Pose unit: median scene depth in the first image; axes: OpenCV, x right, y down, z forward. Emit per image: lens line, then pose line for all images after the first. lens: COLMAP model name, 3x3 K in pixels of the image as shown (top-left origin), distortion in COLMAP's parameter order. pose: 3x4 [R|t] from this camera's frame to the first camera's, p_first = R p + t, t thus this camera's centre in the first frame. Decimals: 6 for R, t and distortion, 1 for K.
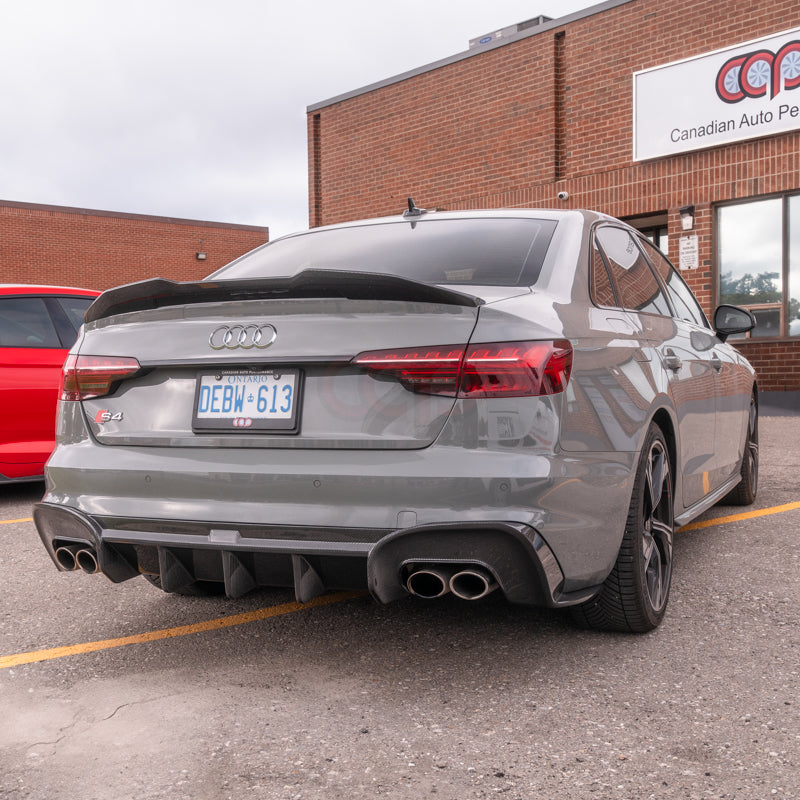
lens RADIAL K [[1081.0, 0, 401.1], [0, 1081.0, 437.3], [0, 0, 1]] dist [-0.000393, 0.012112]
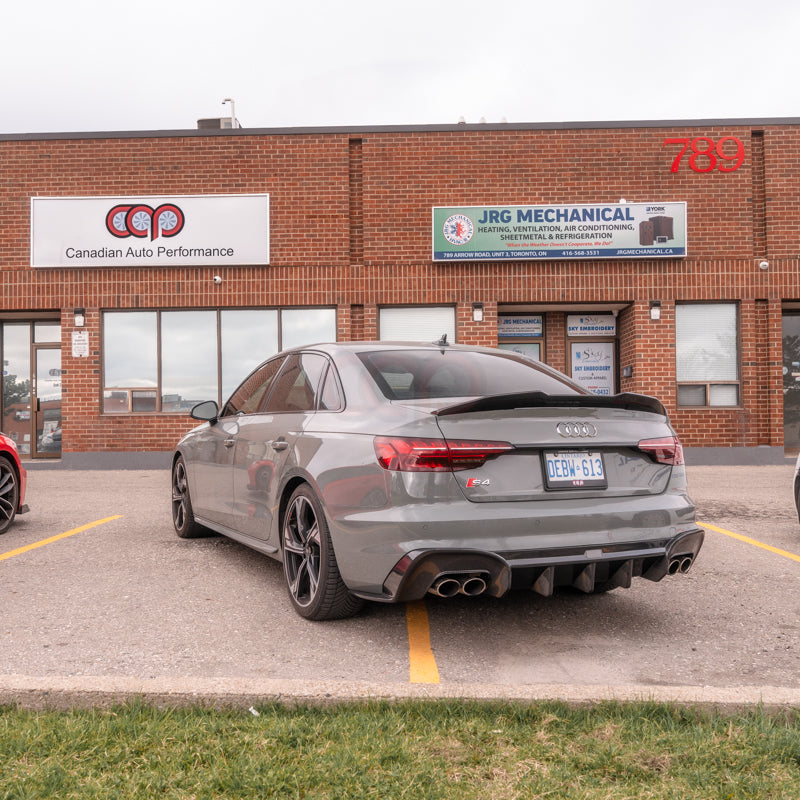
lens RADIAL K [[845.5, 0, 380.9], [0, 845.5, 420.3], [0, 0, 1]] dist [-0.014682, 0.002380]
pose [[0.666689, 0.019944, 0.745069, -0.264548], [0.035805, 0.997631, -0.058743, -0.008886], [-0.744475, 0.065840, 0.664396, 0.077025]]
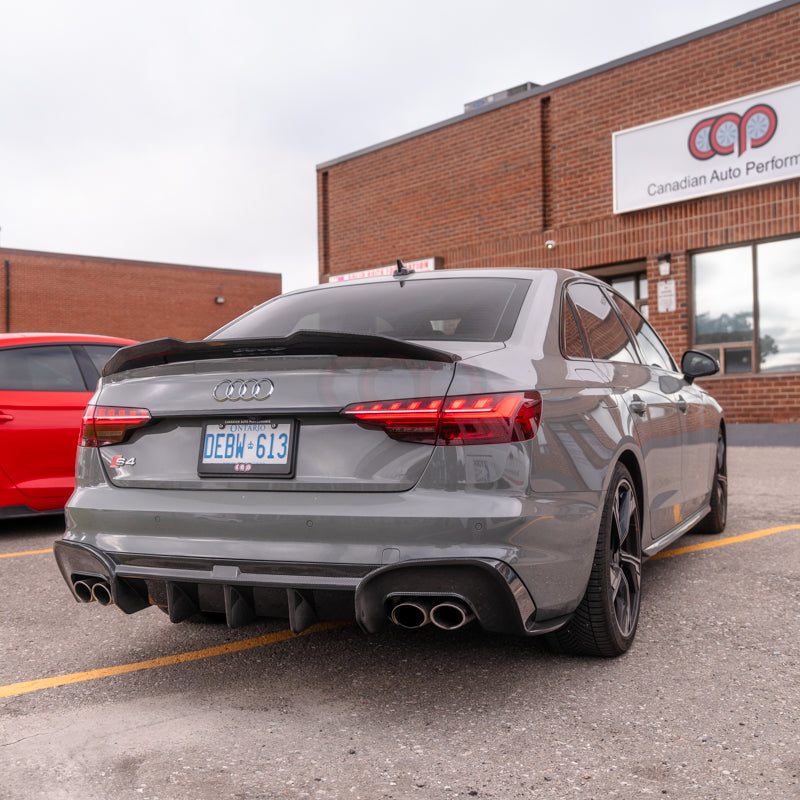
lens RADIAL K [[1006.1, 0, 398.7], [0, 1006.1, 414.3], [0, 0, 1]] dist [-0.006313, 0.025627]
pose [[0.999955, -0.005975, -0.007432, 0.004141], [0.005593, 0.998711, -0.050445, -0.003124], [0.007724, 0.050401, 0.998699, -0.005610]]
